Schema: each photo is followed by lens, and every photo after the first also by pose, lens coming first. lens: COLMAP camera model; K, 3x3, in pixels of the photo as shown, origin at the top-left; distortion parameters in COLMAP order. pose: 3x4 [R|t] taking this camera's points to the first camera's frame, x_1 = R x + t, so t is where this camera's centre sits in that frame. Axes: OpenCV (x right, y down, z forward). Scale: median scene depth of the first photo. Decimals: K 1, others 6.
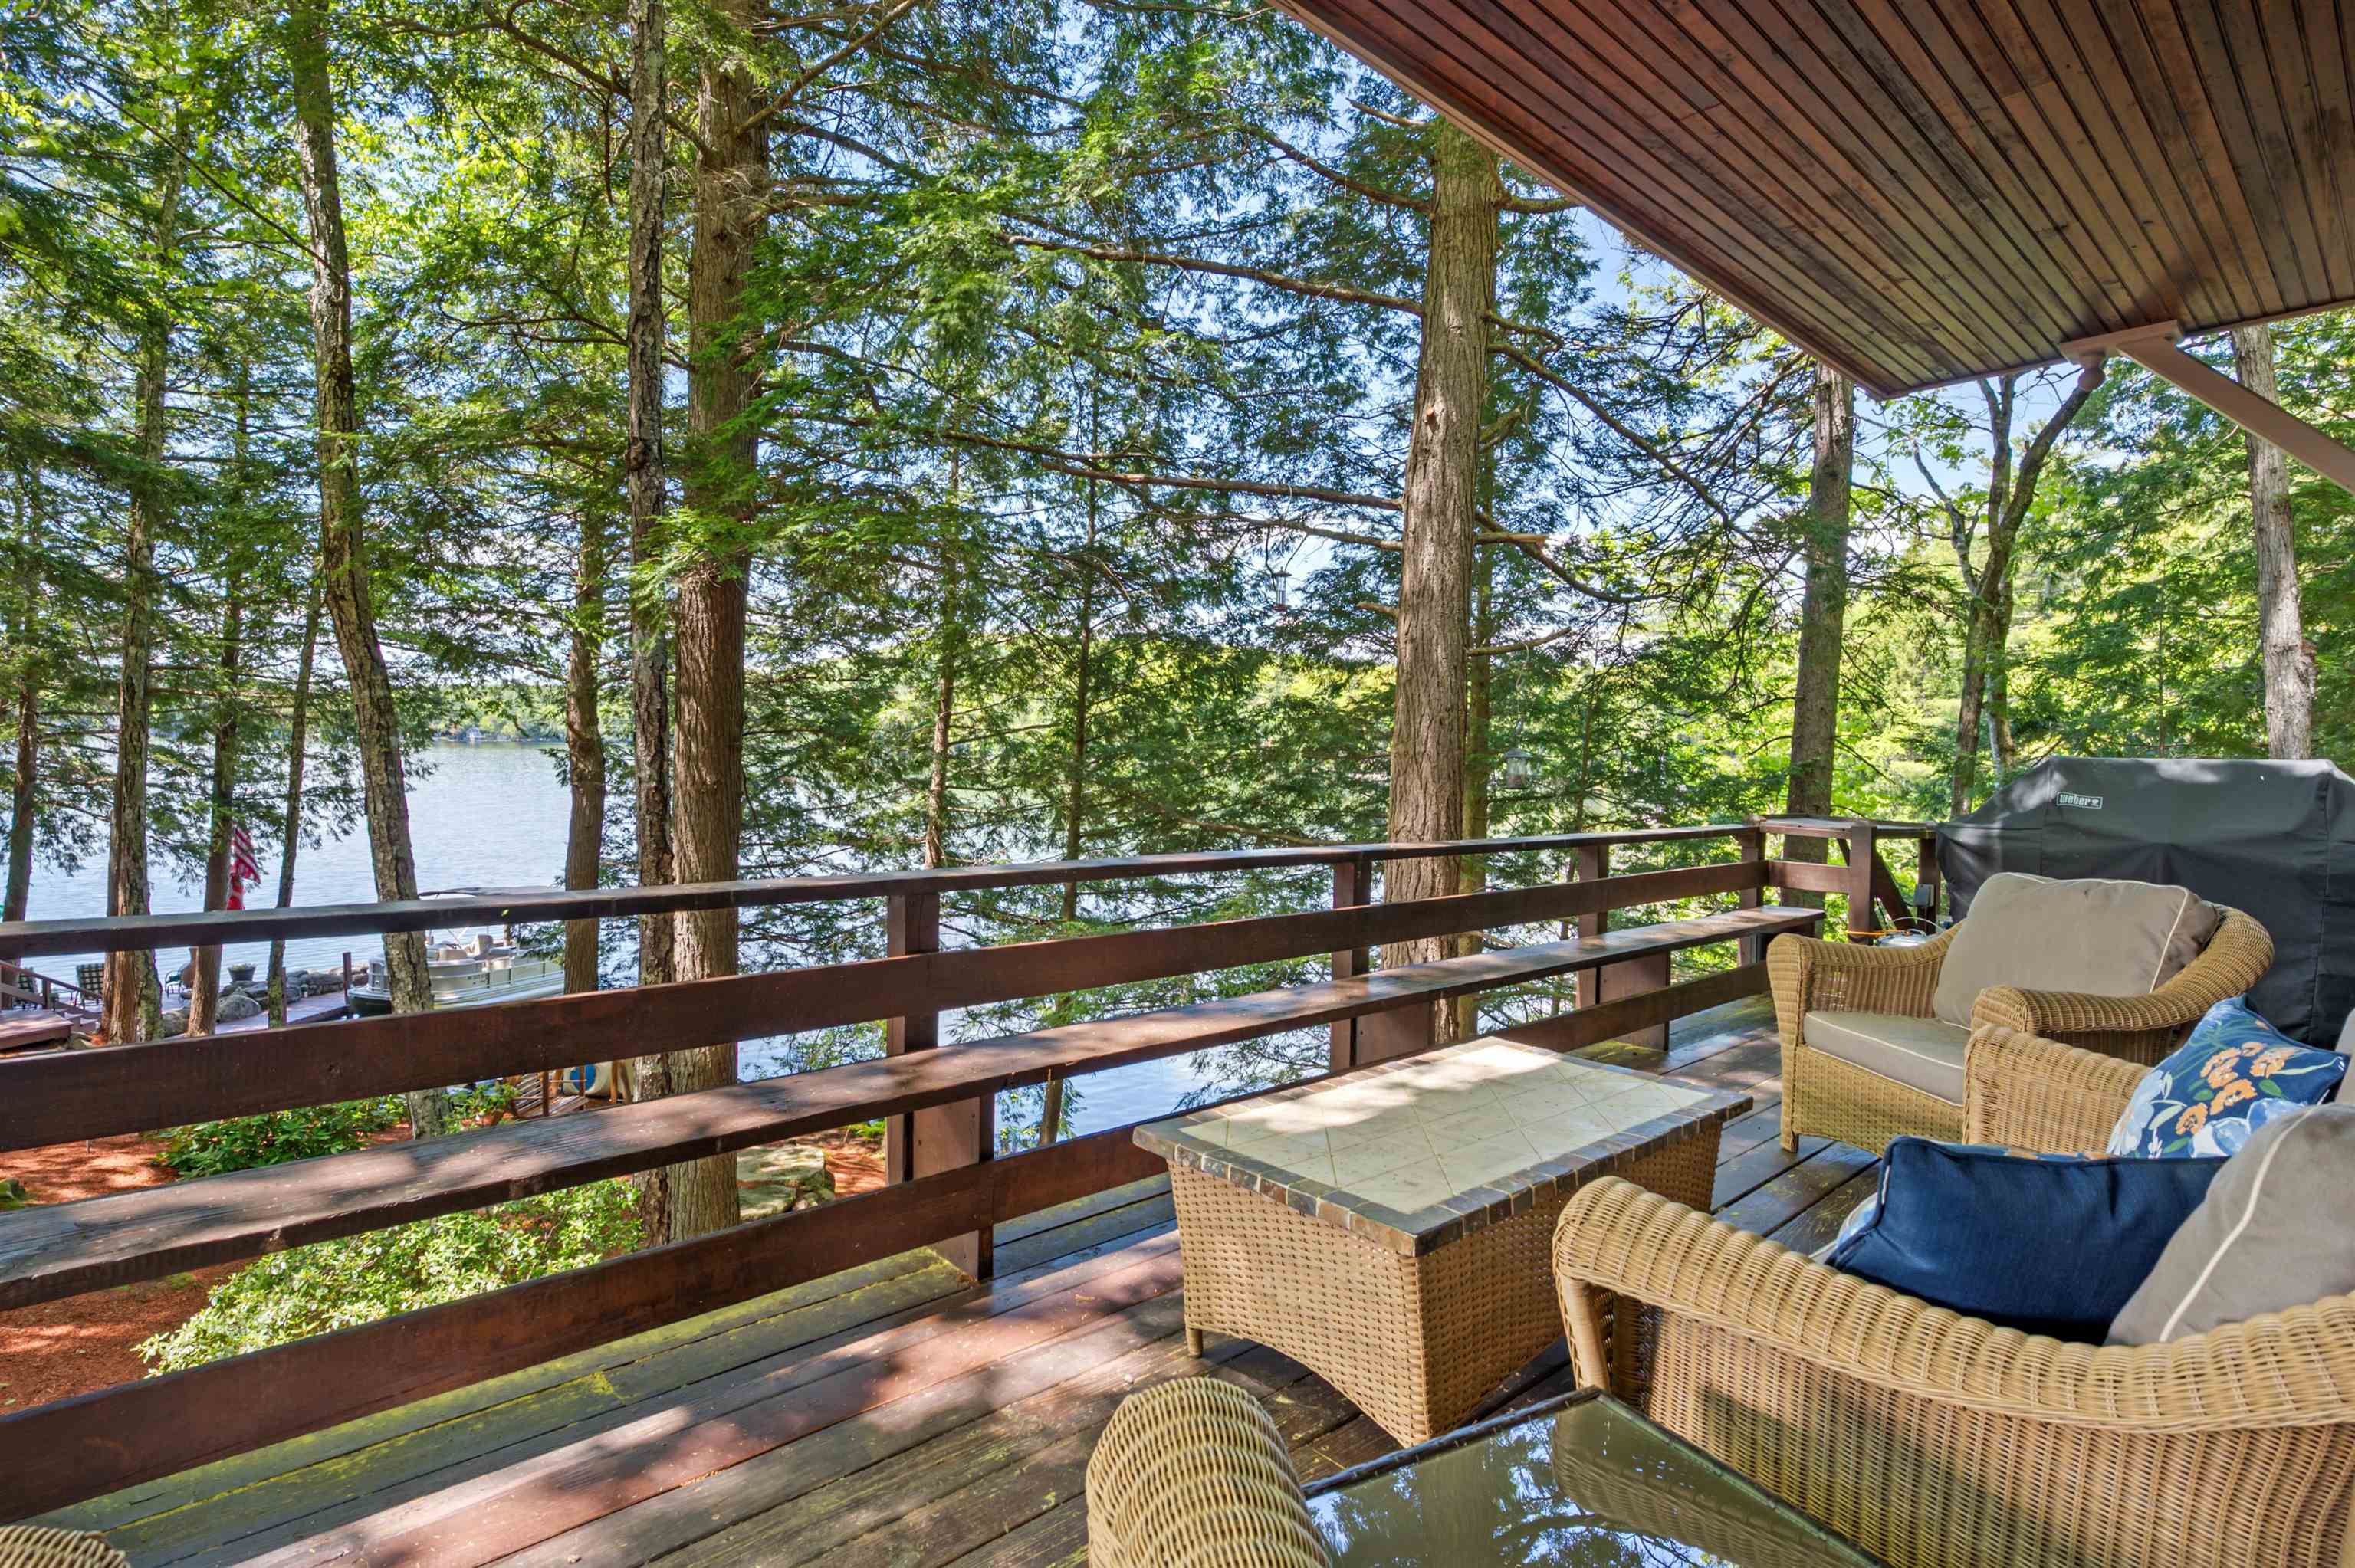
lens RADIAL K [[1161.2, 0, 1192.4], [0, 1161.2, 789.0], [0, 0, 1]] dist [-0.003146, -0.002300]
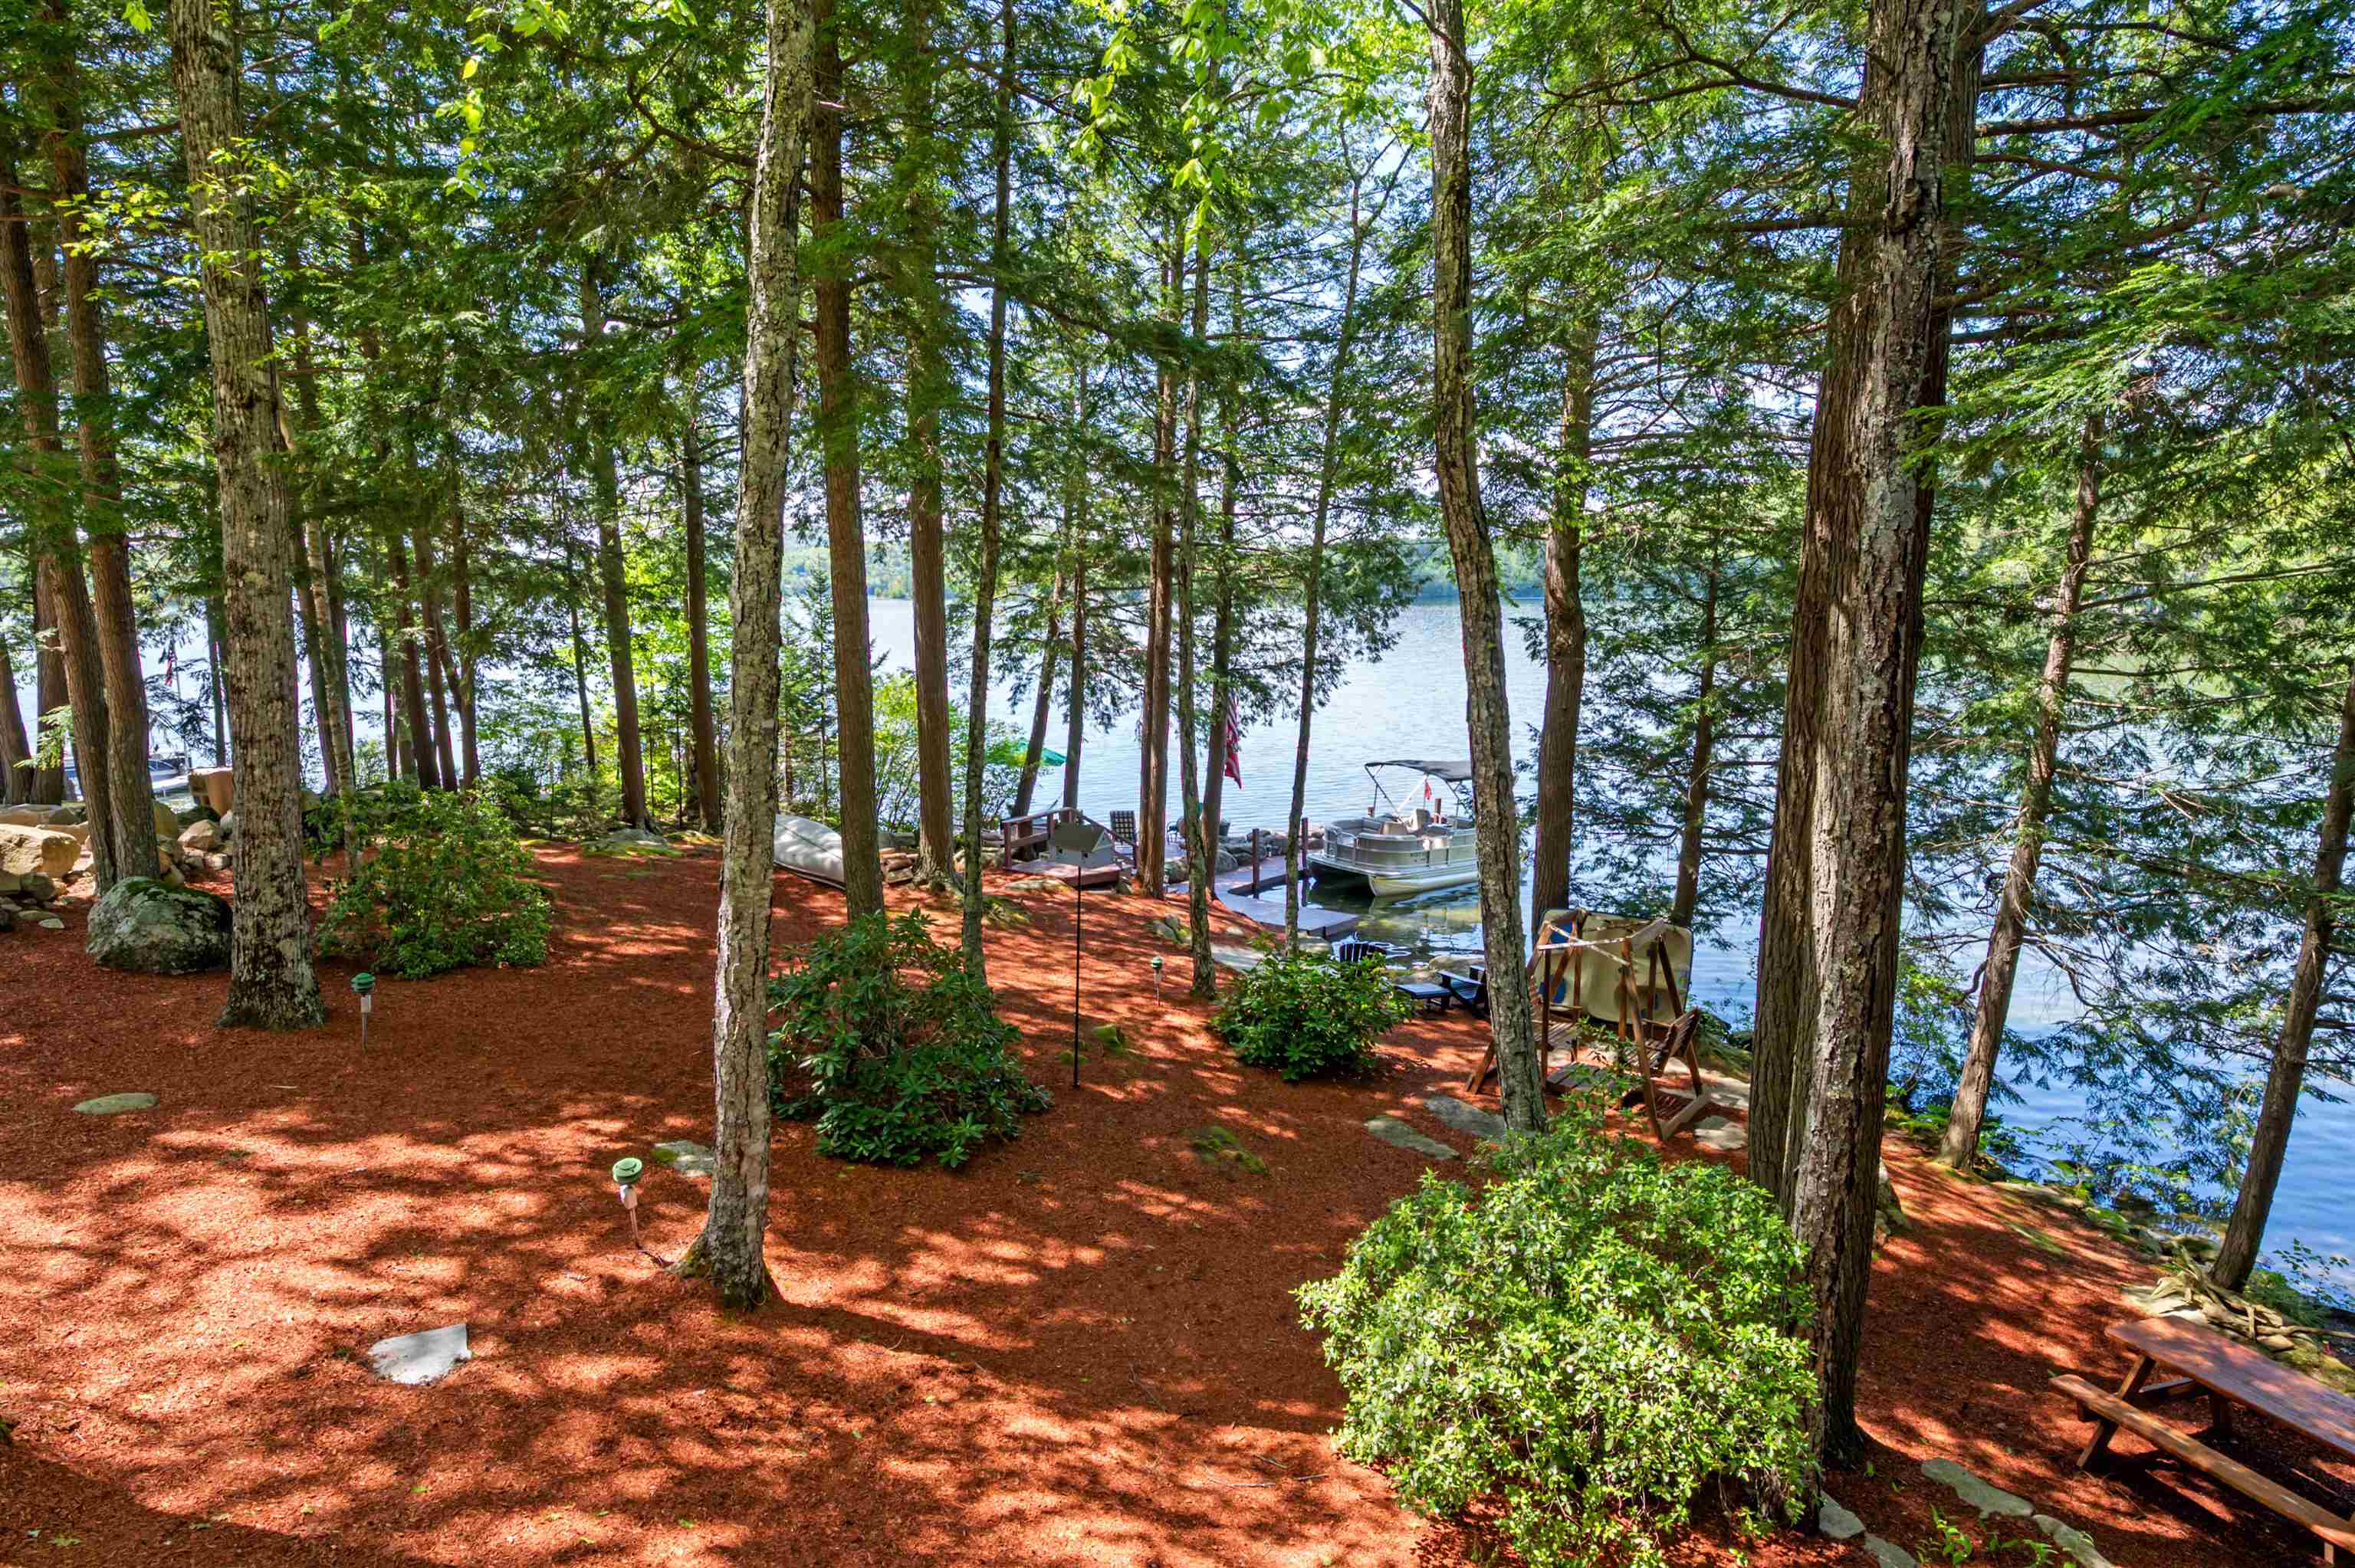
lens RADIAL K [[1311.7, 0, 1172.7], [0, 1311.7, 781.3], [0, 0, 1]] dist [-0.000536, -0.000144]
pose [[0.772995, 0.067608, -0.630799, -0.115195], [-0.001199, 0.994459, 0.105115, -0.014815], [0.634411, -0.080498, 0.768793, 0.049204]]
